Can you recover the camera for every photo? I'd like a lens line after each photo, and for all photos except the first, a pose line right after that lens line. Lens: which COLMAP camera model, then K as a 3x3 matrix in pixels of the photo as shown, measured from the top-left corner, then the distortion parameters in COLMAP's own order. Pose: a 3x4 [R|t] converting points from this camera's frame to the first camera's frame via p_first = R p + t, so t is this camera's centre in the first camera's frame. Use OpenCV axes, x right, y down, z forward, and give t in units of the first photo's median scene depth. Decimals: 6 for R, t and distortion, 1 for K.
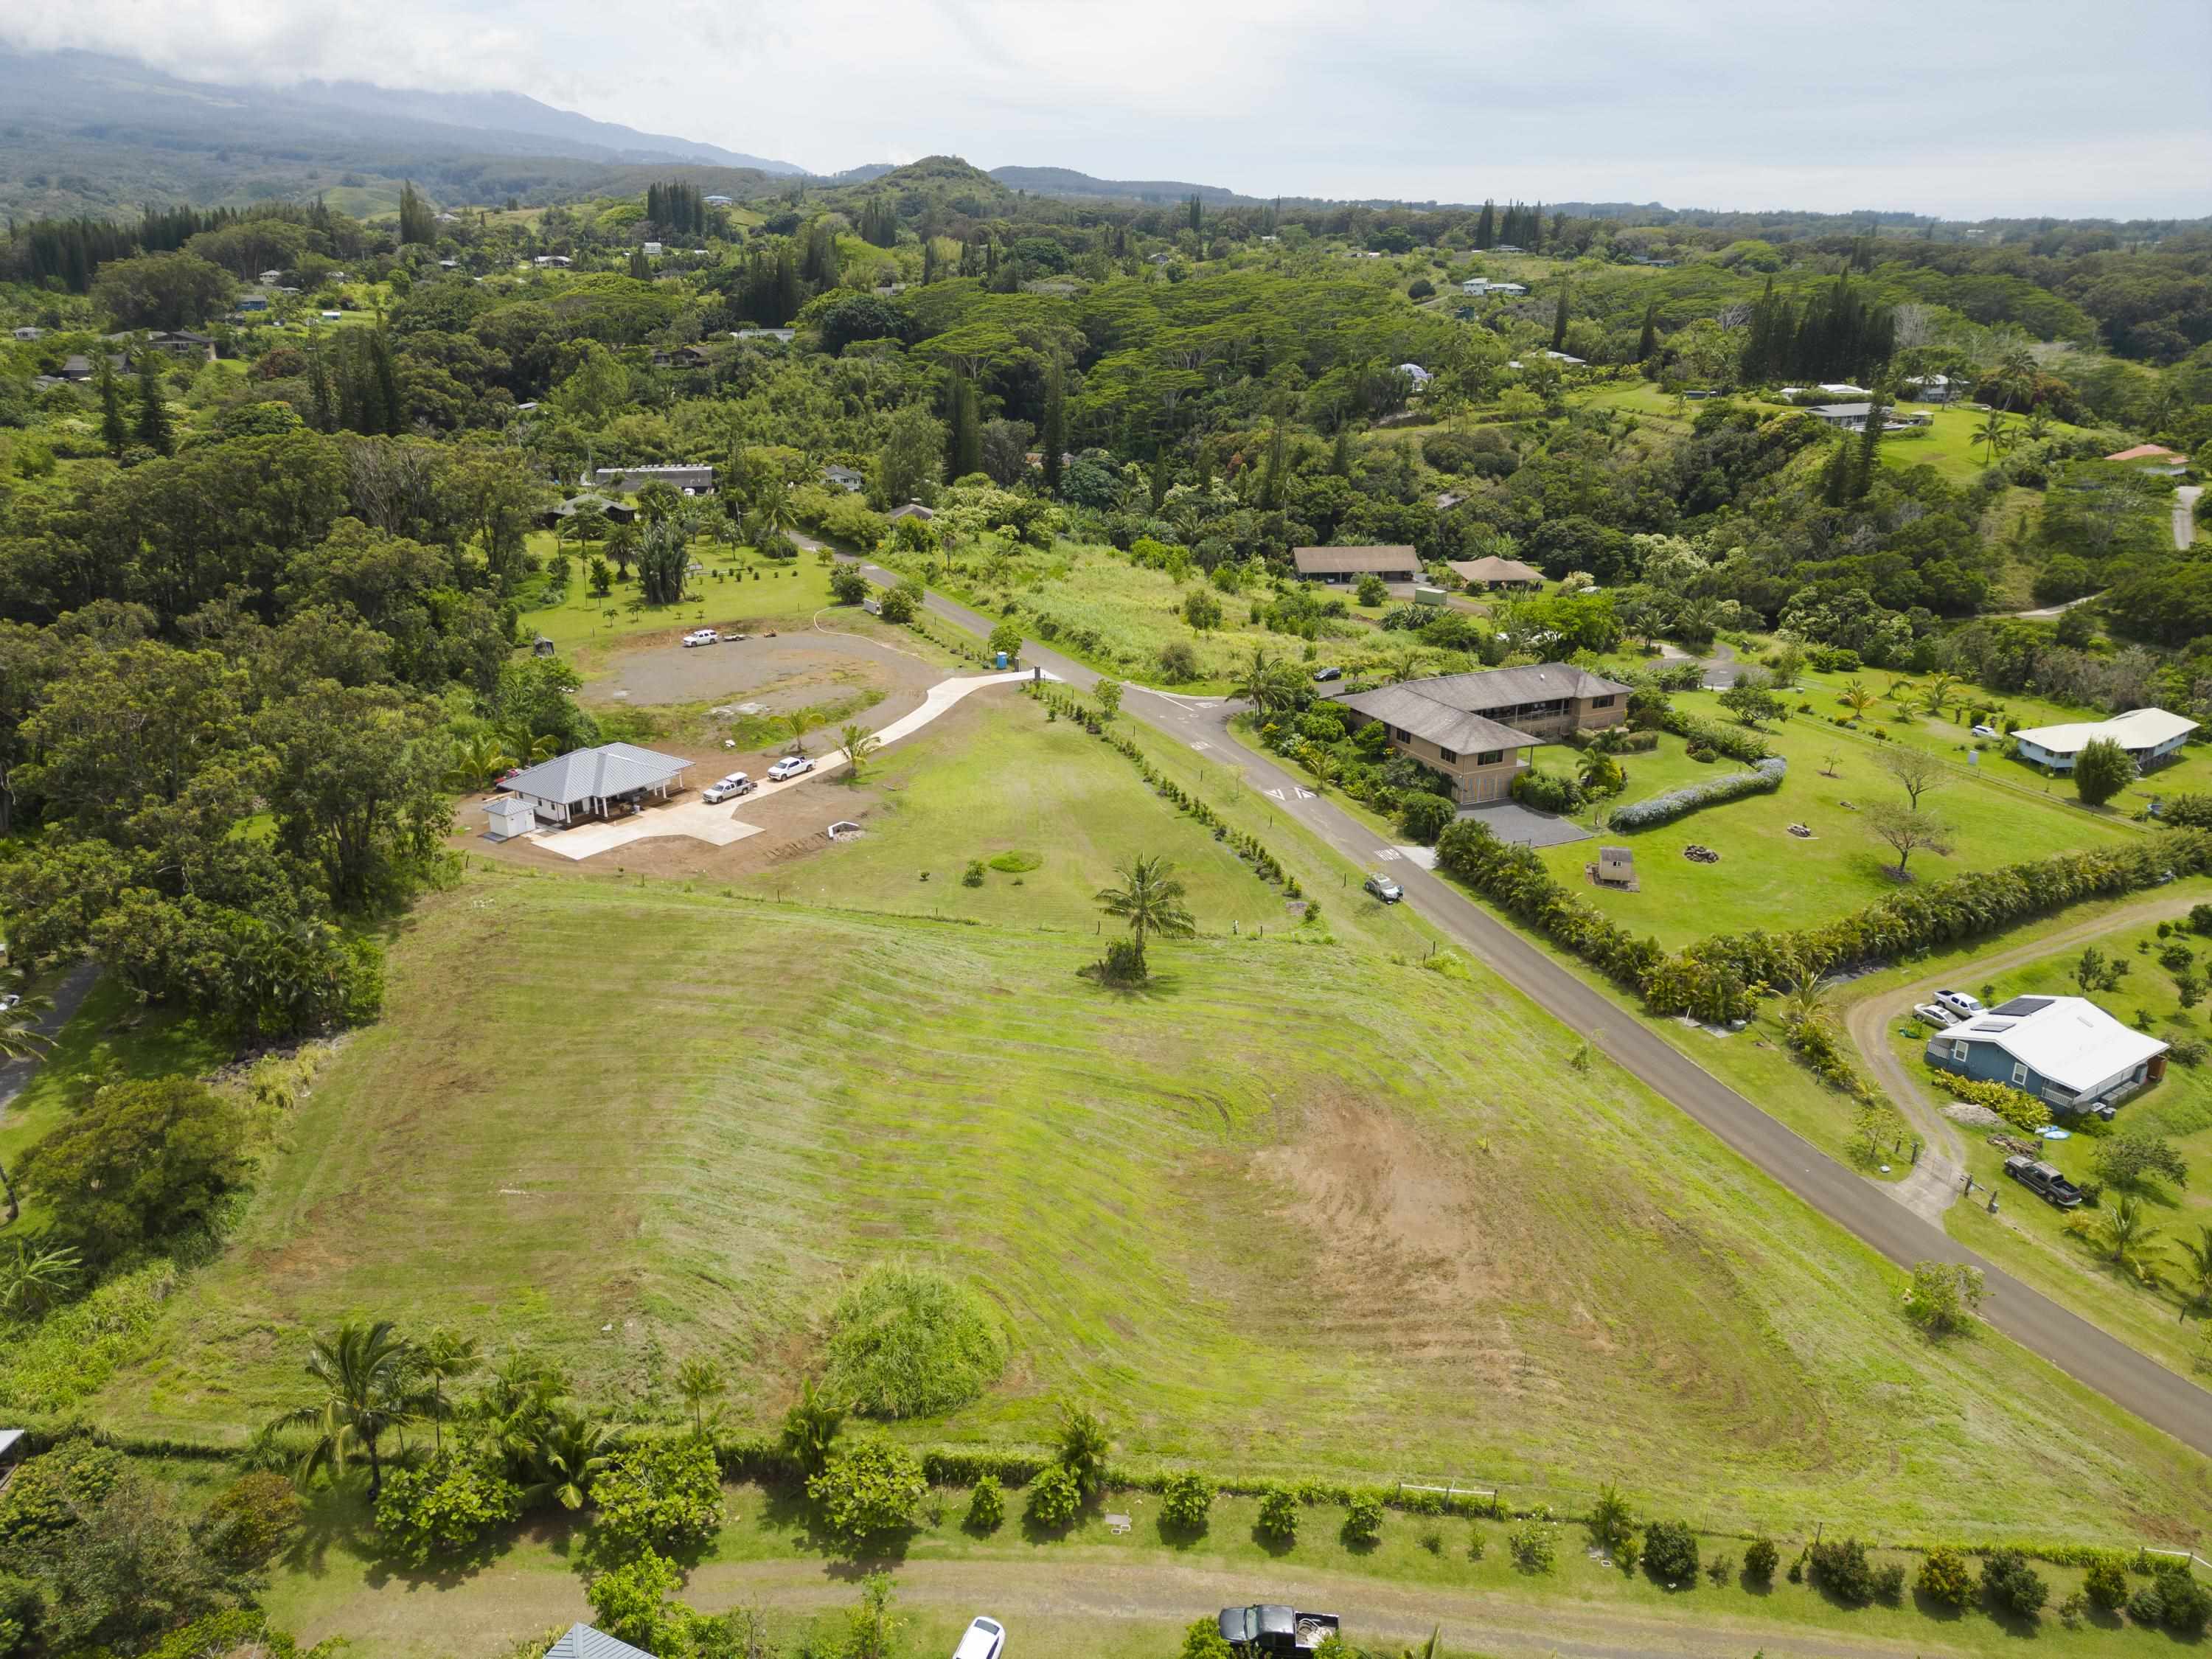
lens RADIAL K [[1539.1, 0, 1100.4], [0, 1539.1, 831.2], [0, 0, 1]] dist [0.064933, -0.063163]
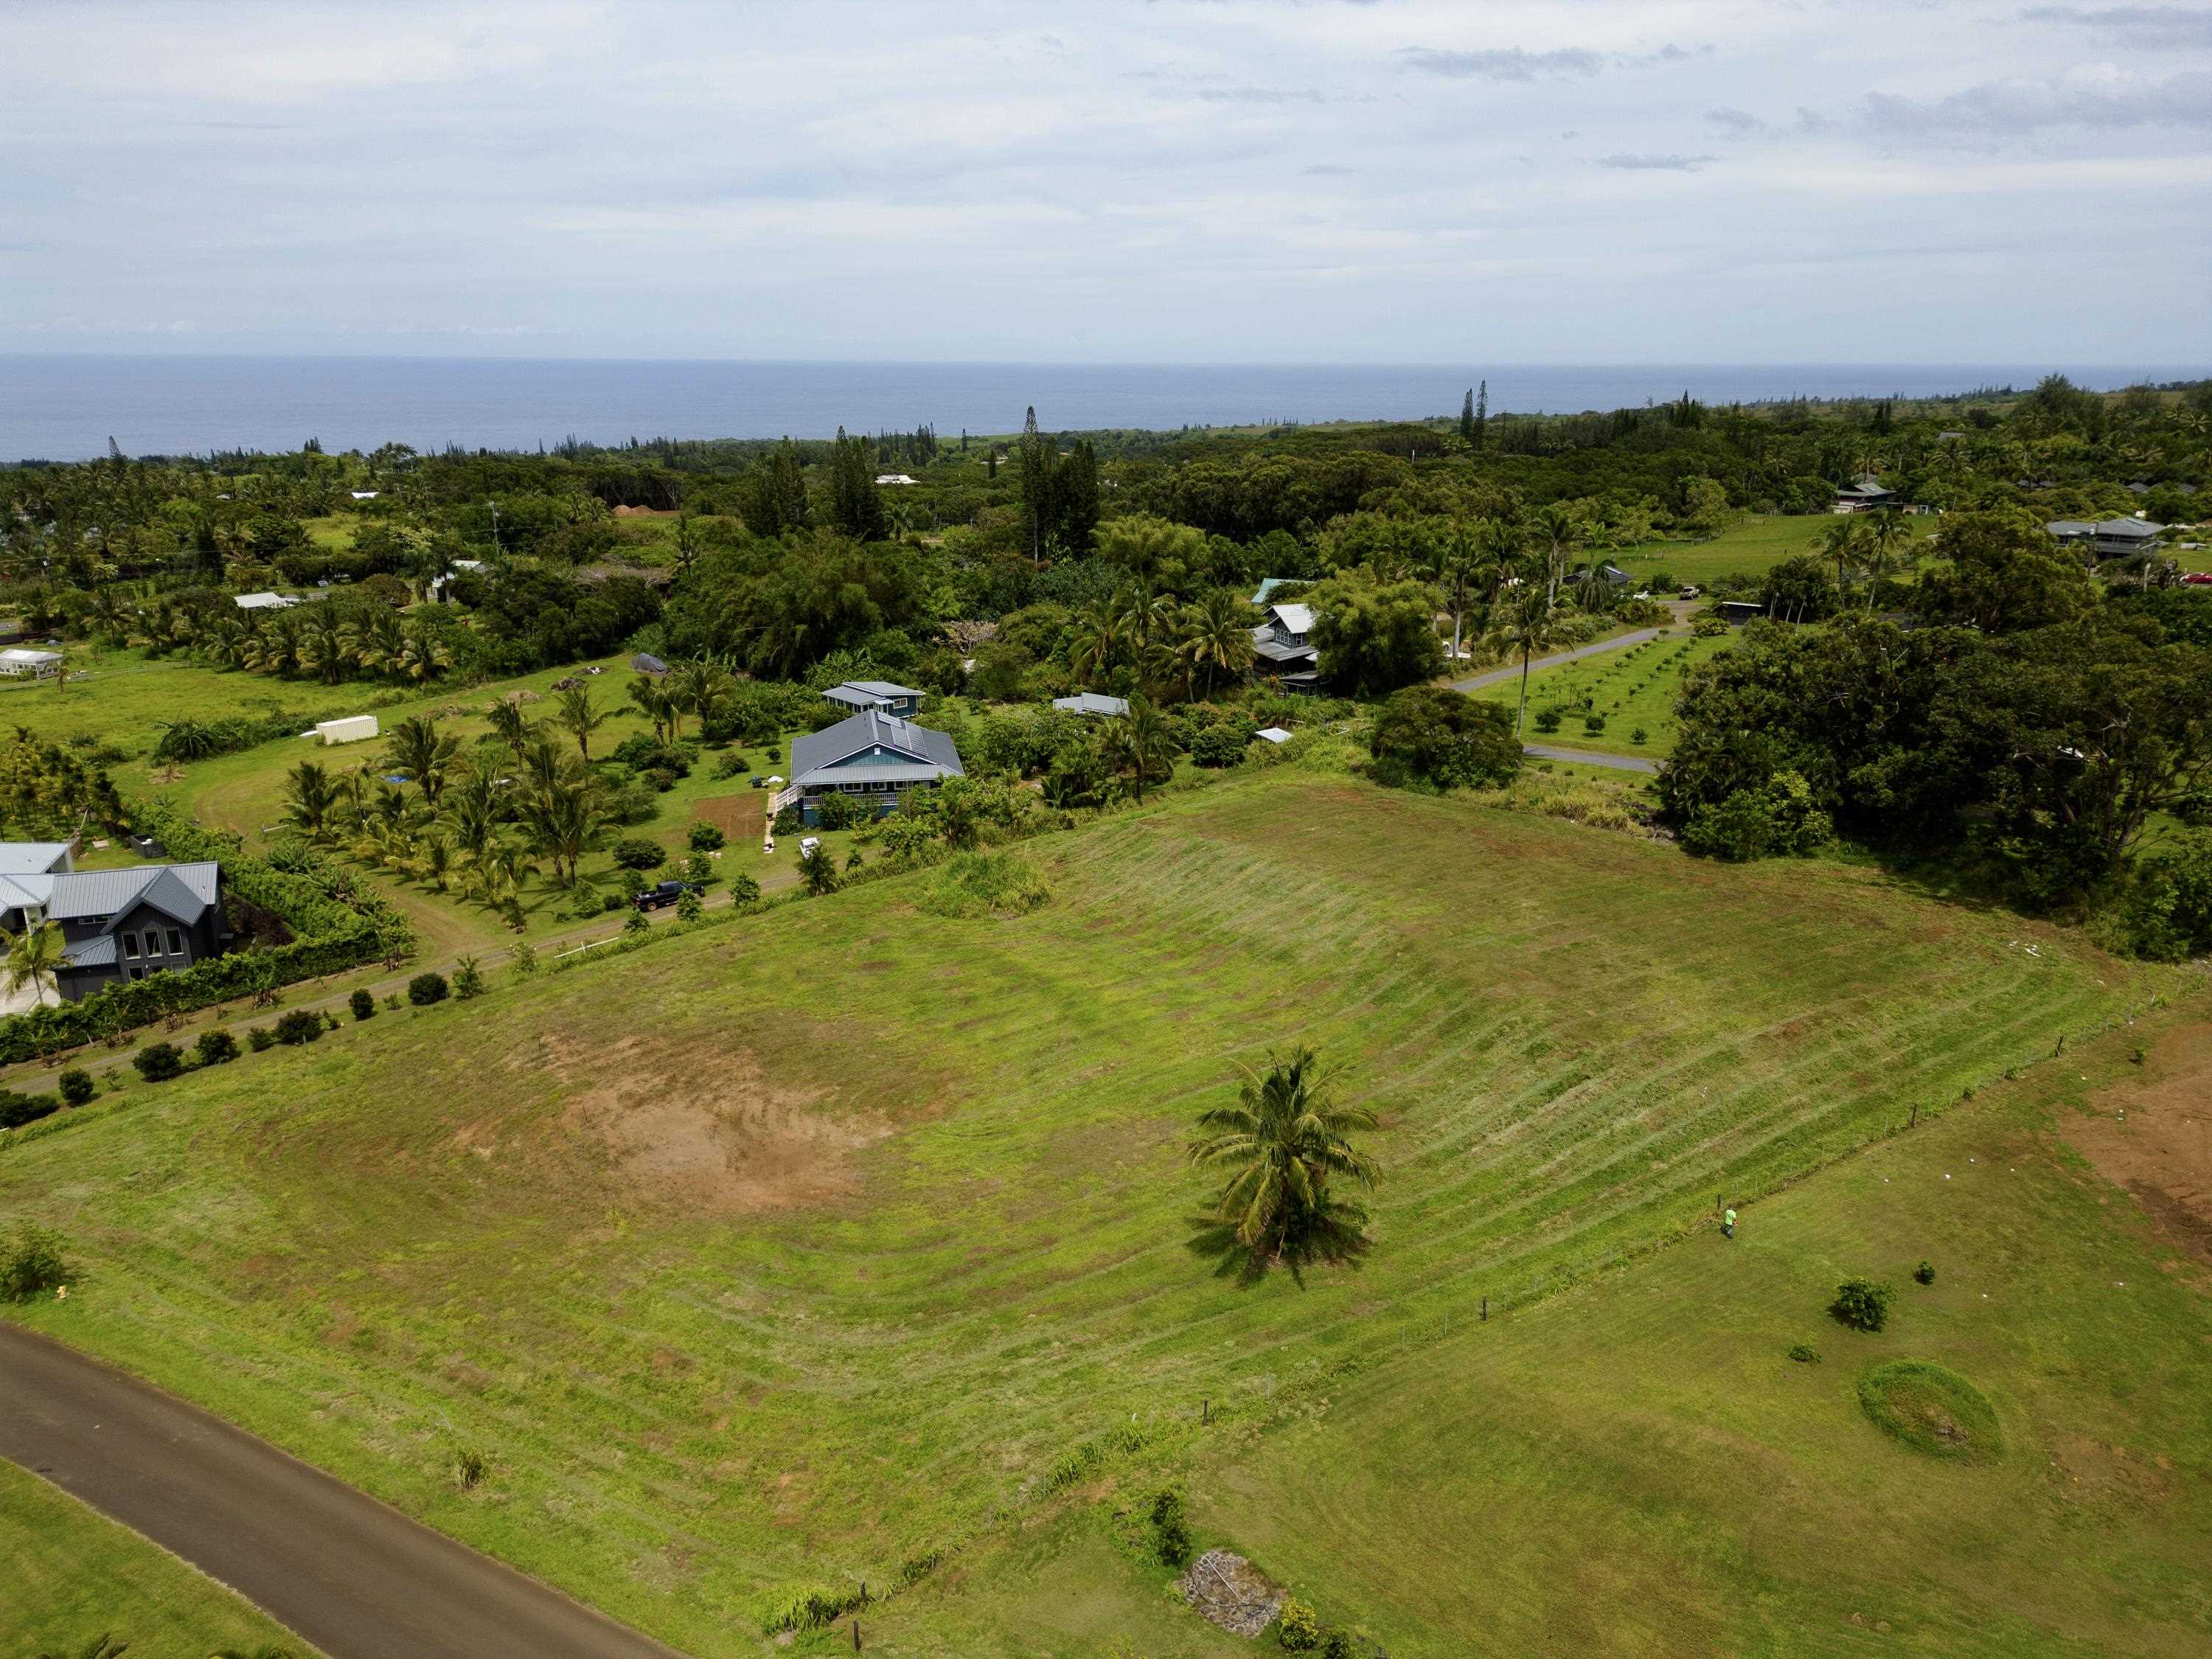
lens RADIAL K [[1539.1, 0, 1100.4], [0, 1539.1, 831.2], [0, 0, 1]] dist [0.064933, -0.063163]
pose [[-0.812224, 0.174117, -0.556754, 0.289796], [-0.198597, 0.814868, 0.544563, -0.257140], [0.548499, 0.552877, -0.627276, 0.981497]]
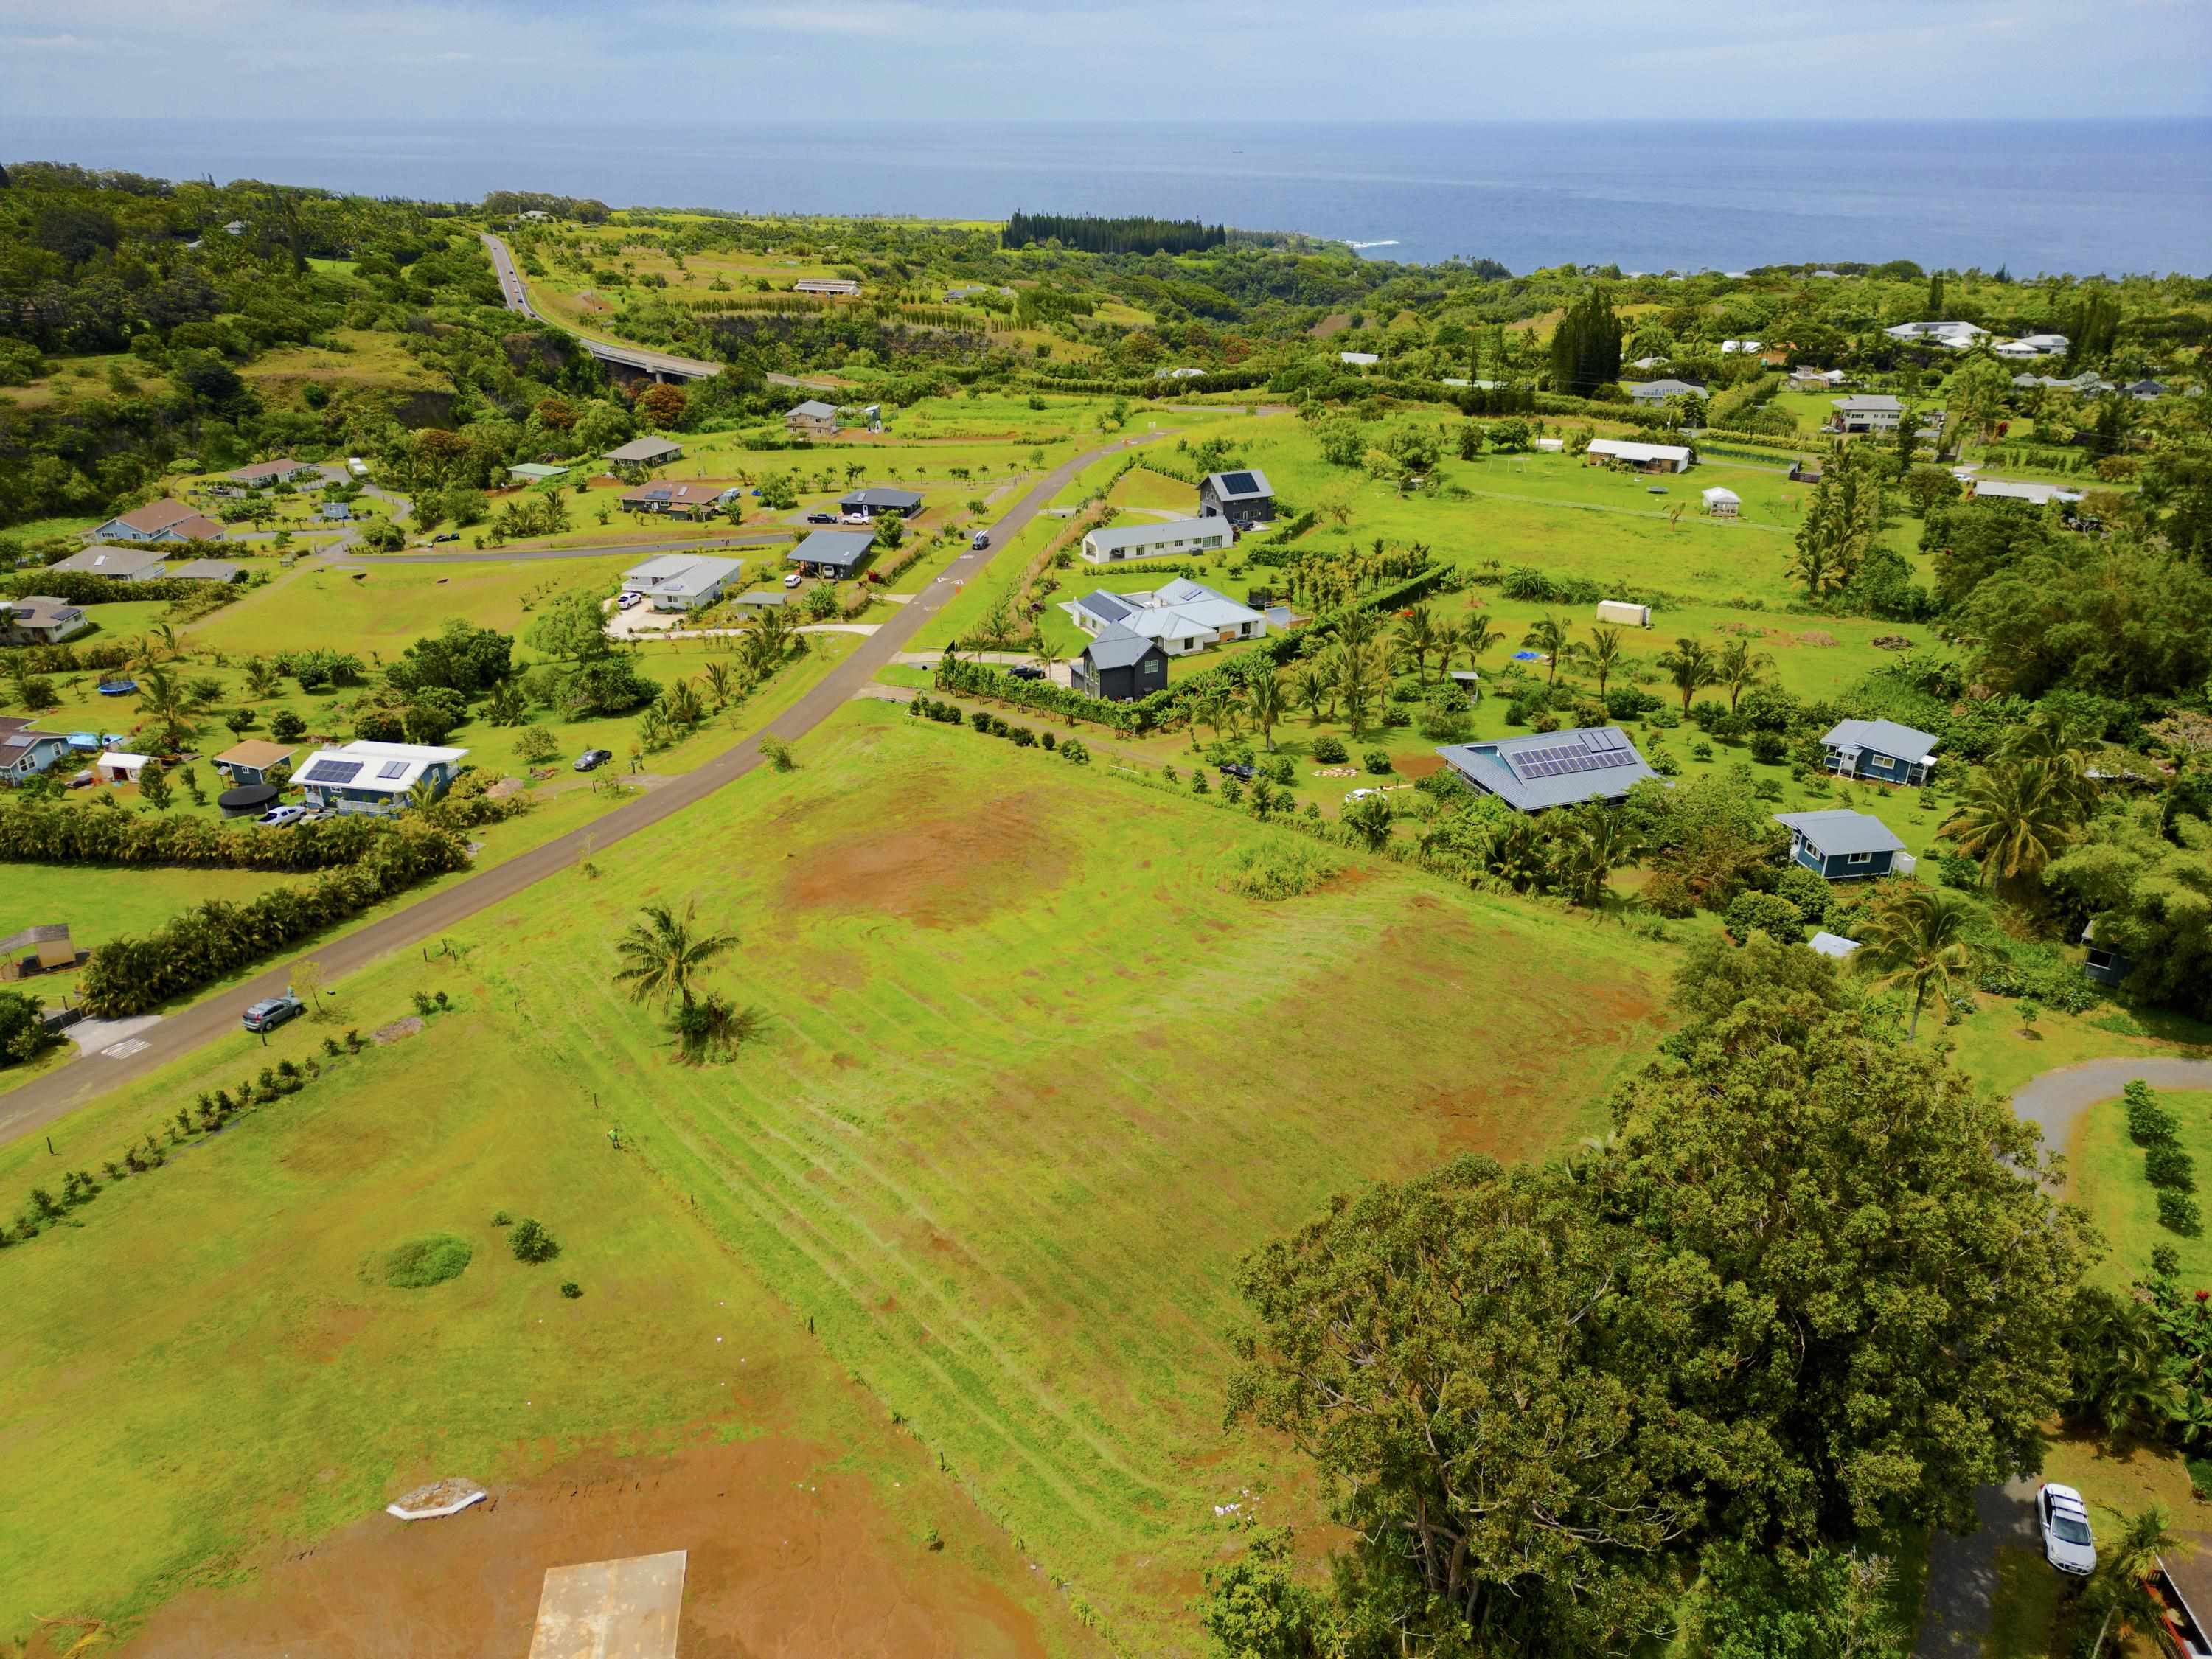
lens RADIAL K [[1539.1, 0, 1100.4], [0, 1539.1, 831.2], [0, 0, 1]] dist [0.064933, -0.063163]
pose [[-0.701000, -0.296337, 0.648678, -0.517804], [0.243858, 0.755152, 0.608505, -0.360545], [-0.670173, 0.584748, -0.457098, 0.933747]]
